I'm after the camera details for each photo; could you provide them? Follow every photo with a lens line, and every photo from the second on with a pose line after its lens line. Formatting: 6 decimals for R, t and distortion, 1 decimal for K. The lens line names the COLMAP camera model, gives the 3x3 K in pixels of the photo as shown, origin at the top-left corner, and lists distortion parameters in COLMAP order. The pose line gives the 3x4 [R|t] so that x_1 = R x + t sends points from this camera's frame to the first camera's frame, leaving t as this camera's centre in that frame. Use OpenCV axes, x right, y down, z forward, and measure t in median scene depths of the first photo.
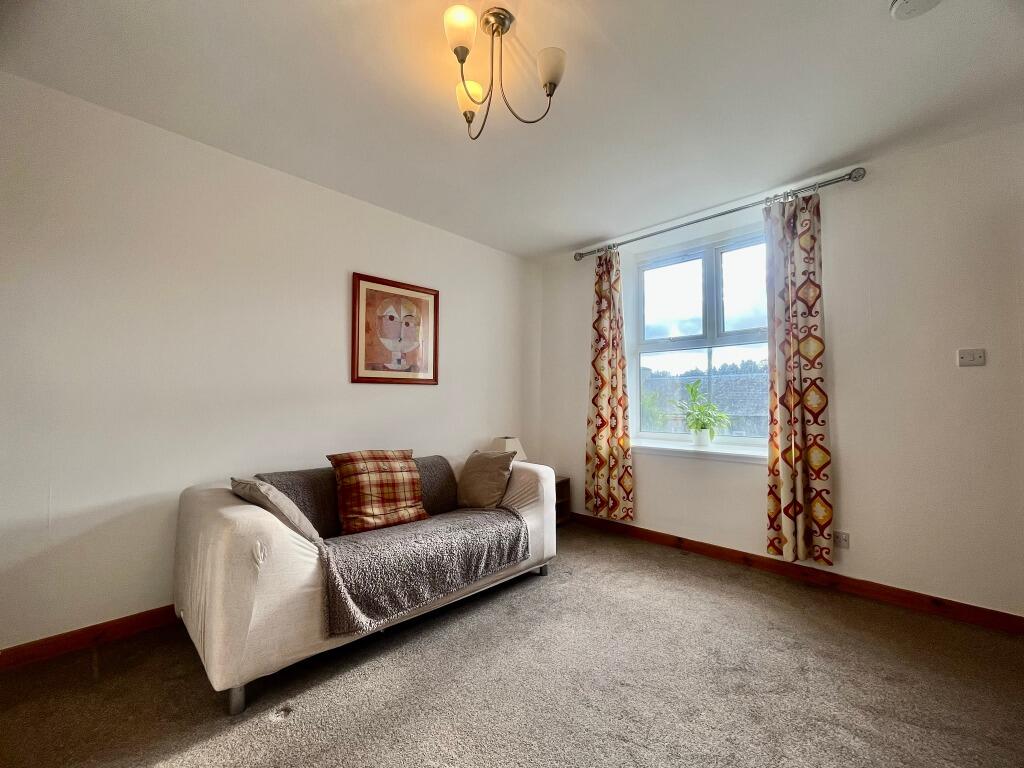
lens RADIAL K [[419.9, 0, 506.0], [0, 419.9, 382.4], [0, 0, 1]] dist [0.000623, 0.000256]
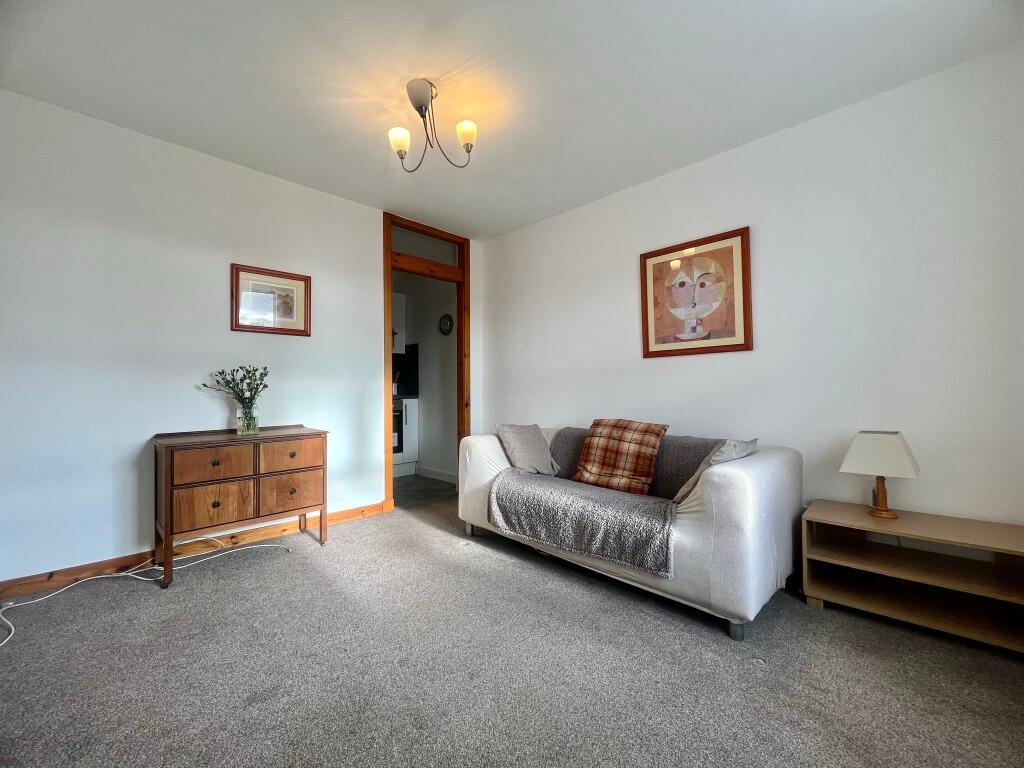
lens RADIAL K [[419.9, 0, 508.5], [0, 419.9, 381.0], [0, 0, 1]] dist [0.000623, 0.000256]
pose [[-0.002900, -0.020871, -0.999778, 0.740070], [0.052256, 0.998413, -0.020994, 0.067428], [0.998630, -0.052305, -0.001804, 0.687126]]
